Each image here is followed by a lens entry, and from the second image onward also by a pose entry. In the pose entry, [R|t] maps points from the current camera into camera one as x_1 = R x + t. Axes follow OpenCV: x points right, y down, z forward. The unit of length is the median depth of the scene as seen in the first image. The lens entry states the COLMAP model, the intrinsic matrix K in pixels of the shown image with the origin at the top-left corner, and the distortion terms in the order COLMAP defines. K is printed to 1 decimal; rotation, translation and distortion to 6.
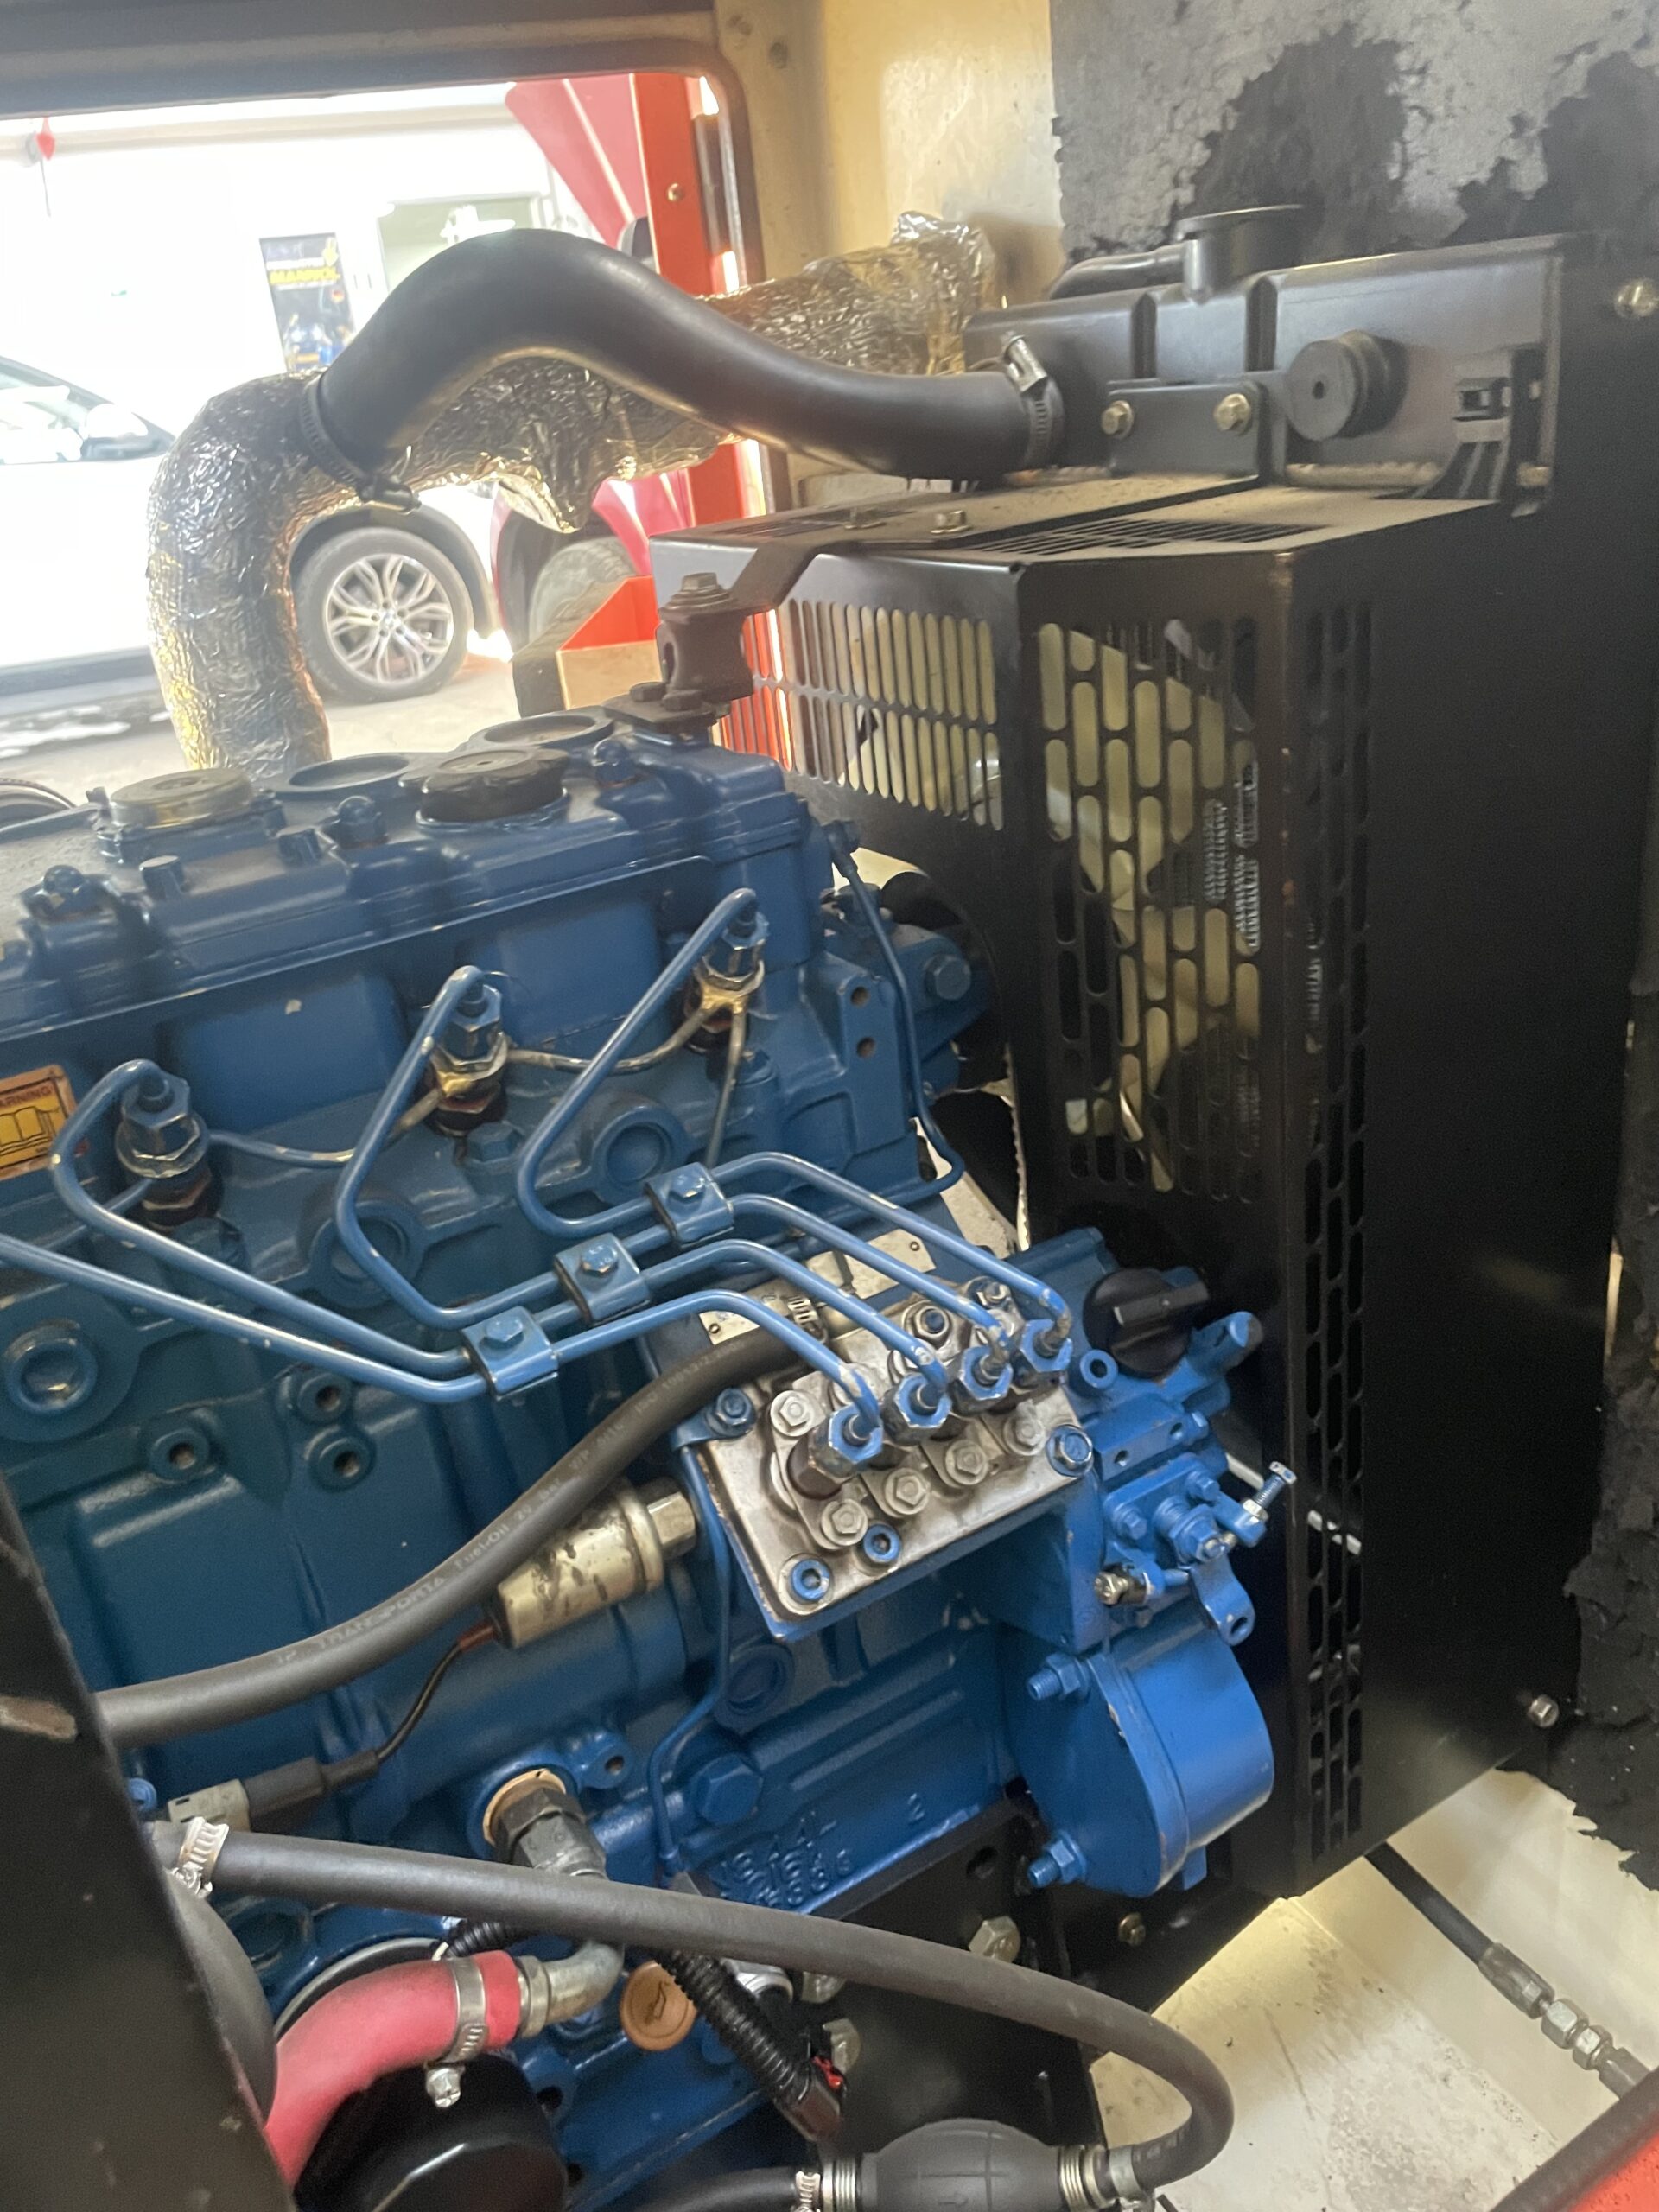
lens RADIAL K [[1664.7, 0, 822.7], [0, 1664.7, 1091.0], [0, 0, 1]] dist [0.084100, -0.111489]
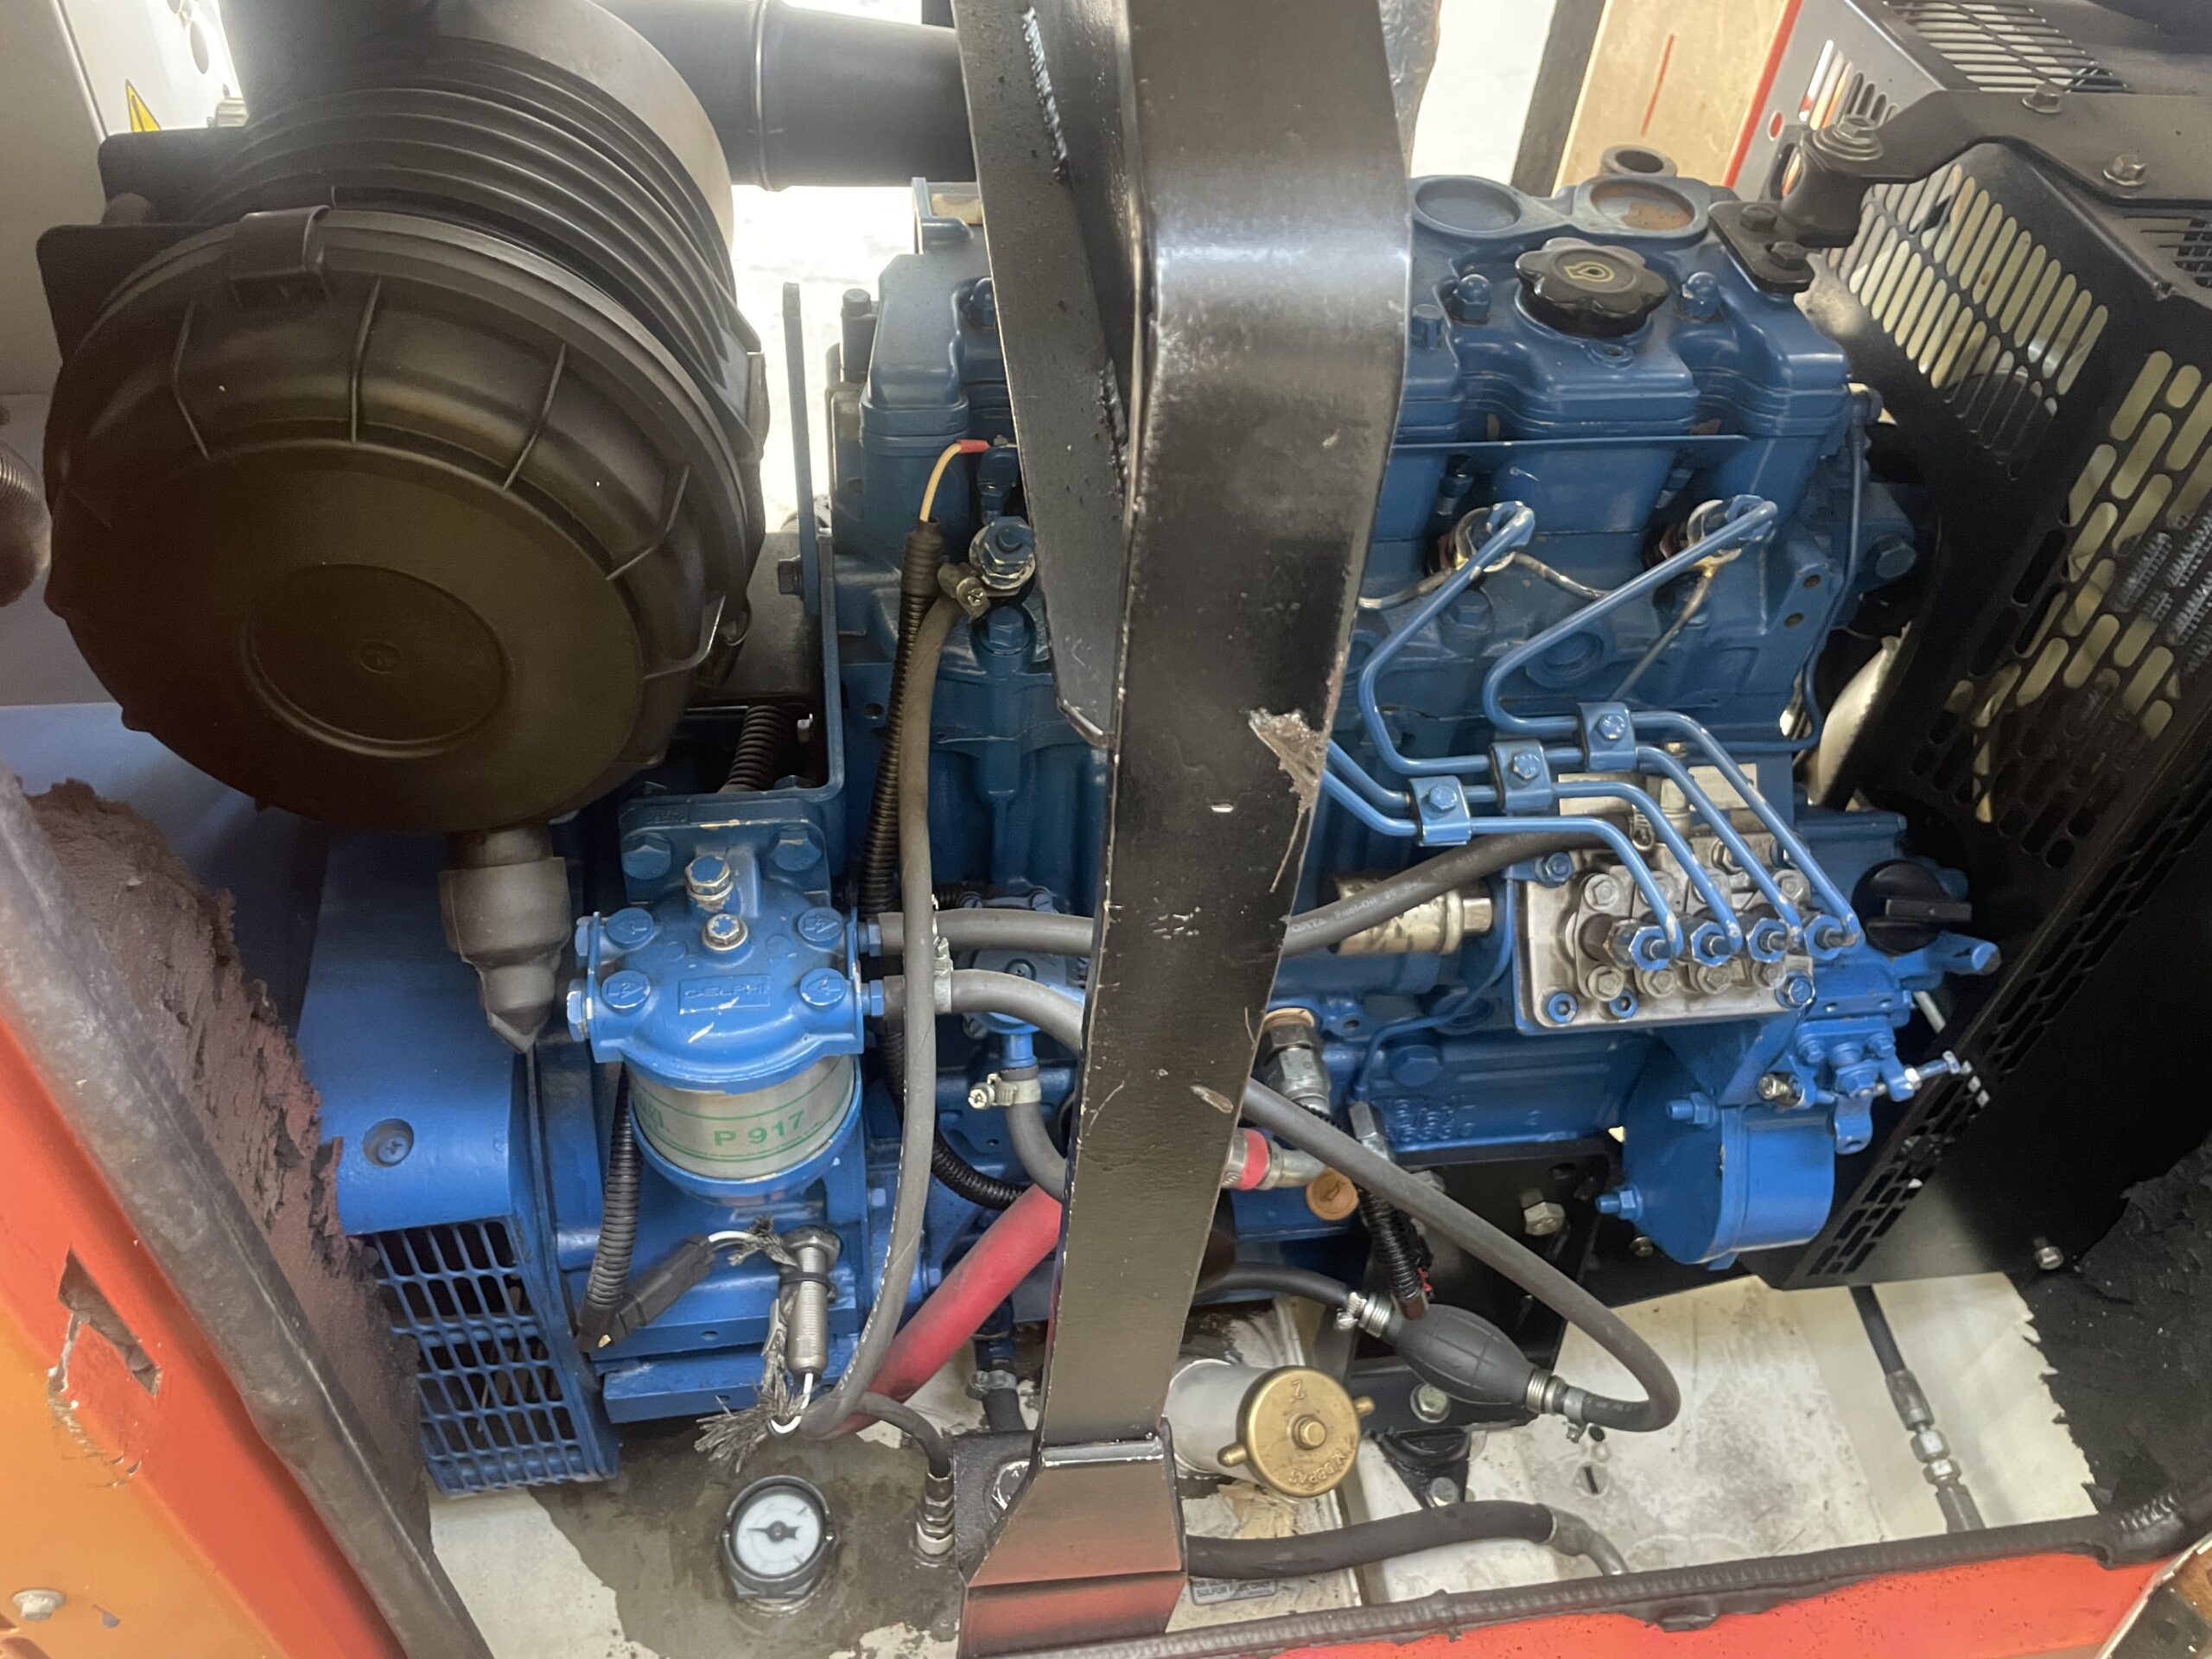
lens RADIAL K [[1664.7, 0, 1126.3], [0, 1664.7, 811.6], [0, 0, 1]] dist [0.084100, -0.111489]
pose [[0.905832, 0.404763, -0.125038, -0.198218], [-0.325789, 0.854245, 0.405125, -0.241321], [0.270793, -0.326240, 0.905670, -0.217884]]
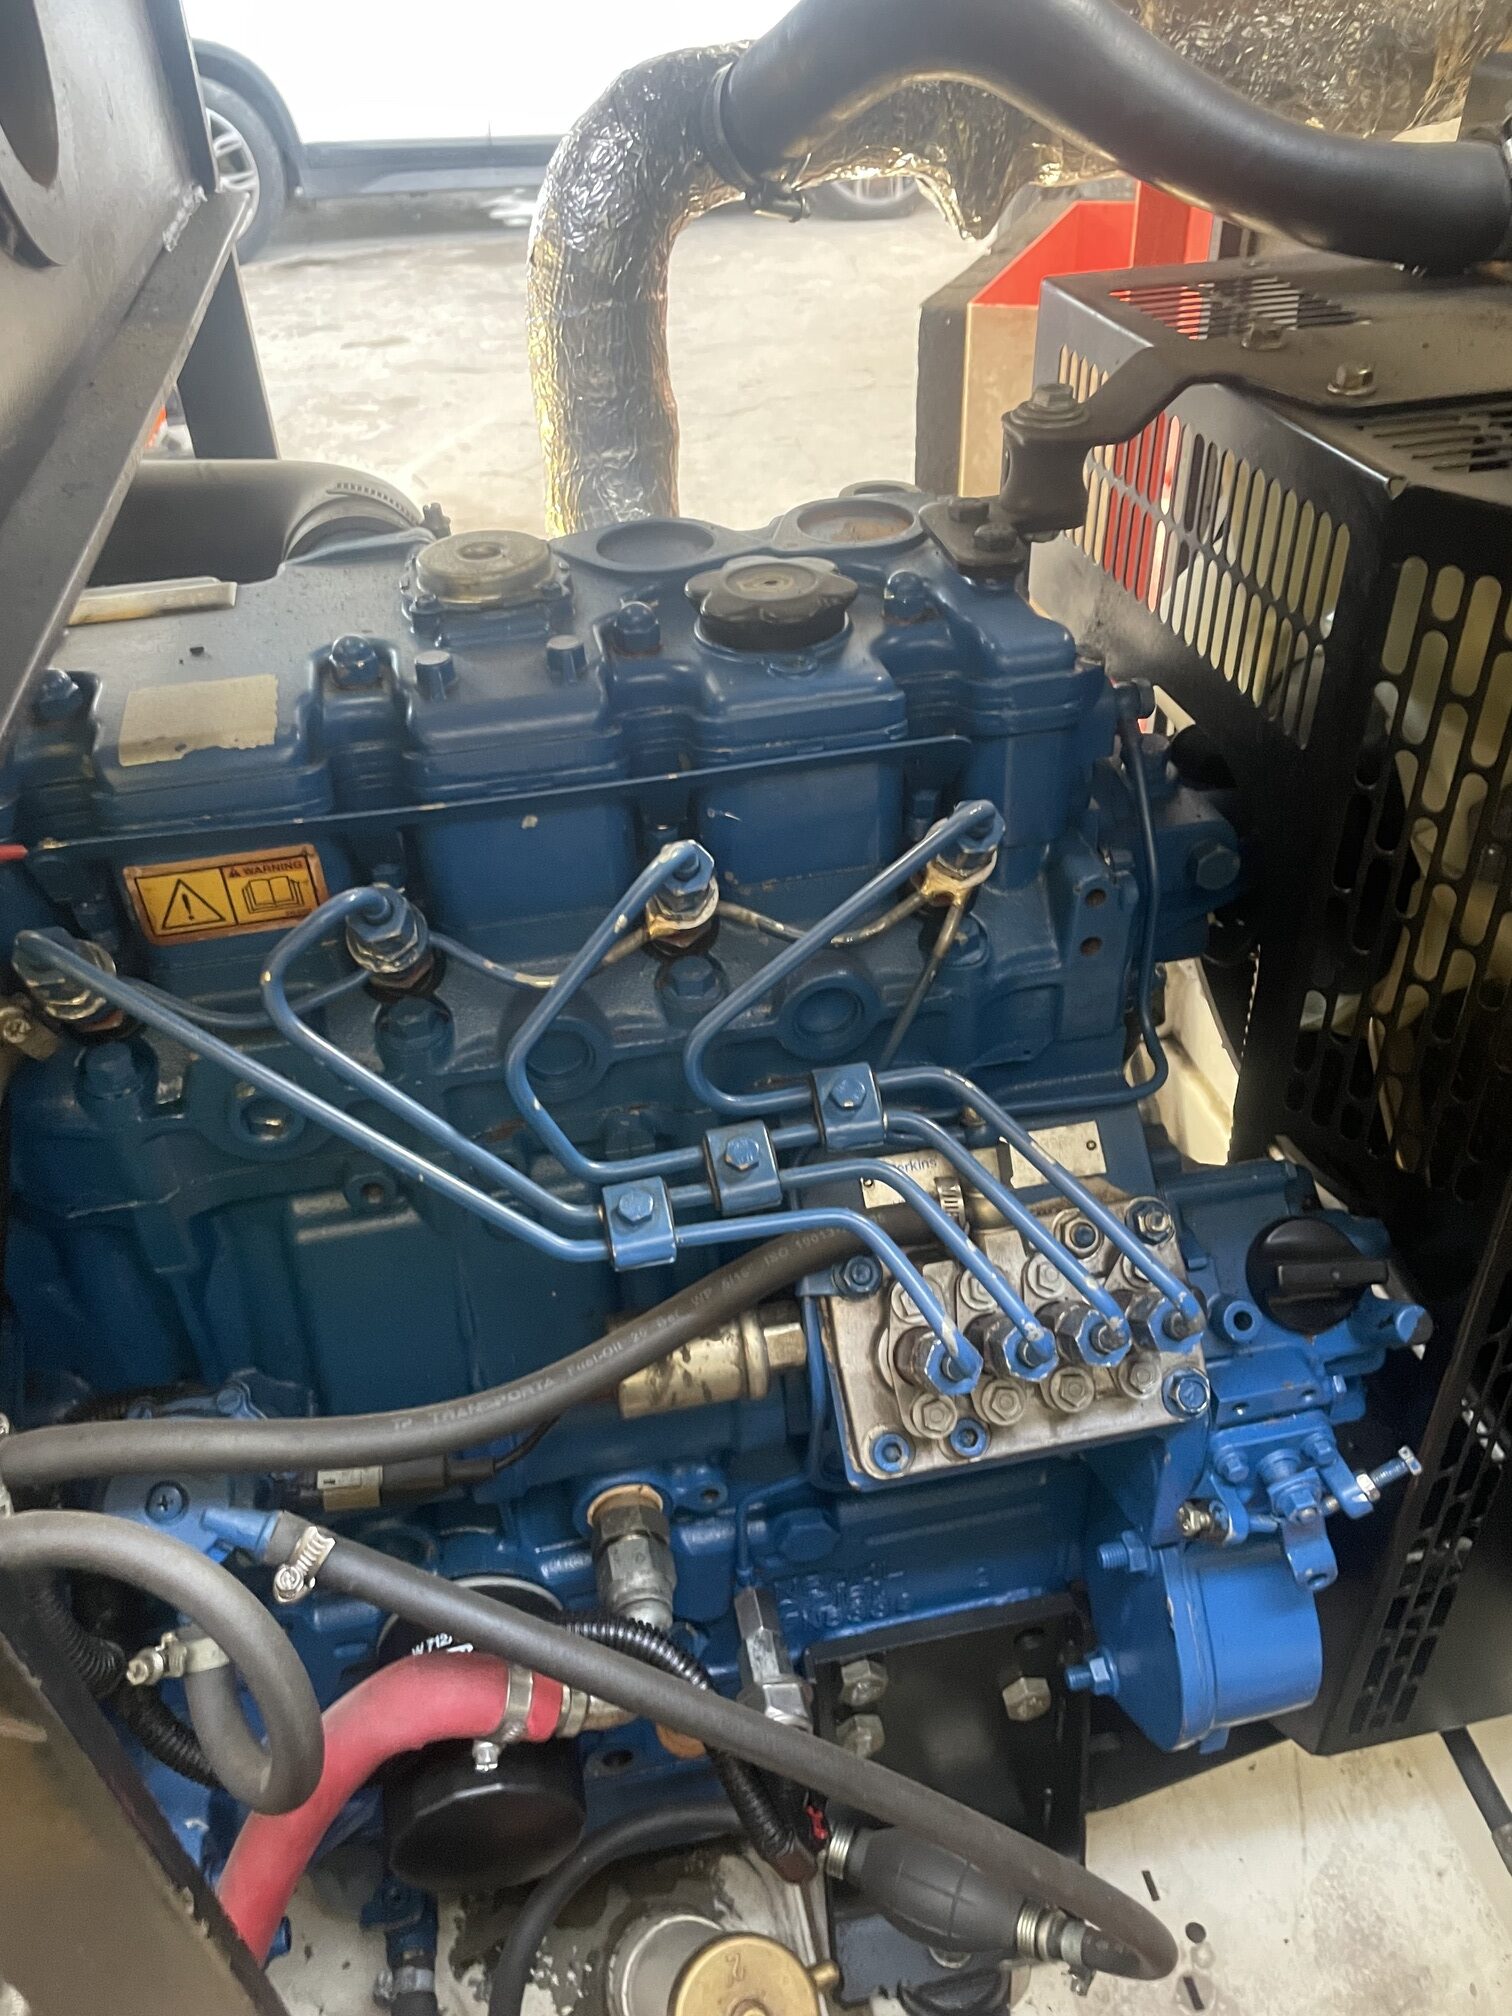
lens RADIAL K [[1517.2, 0, 749.8], [0, 1517.2, 994.3], [0, 0, 1]] dist [0.084100, -0.111489]
pose [[0.941465, 0.256756, -0.218451, 0.041398], [-0.198698, 0.946120, 0.255686, -0.193266], [0.272330, -0.197314, 0.941756, 0.114085]]
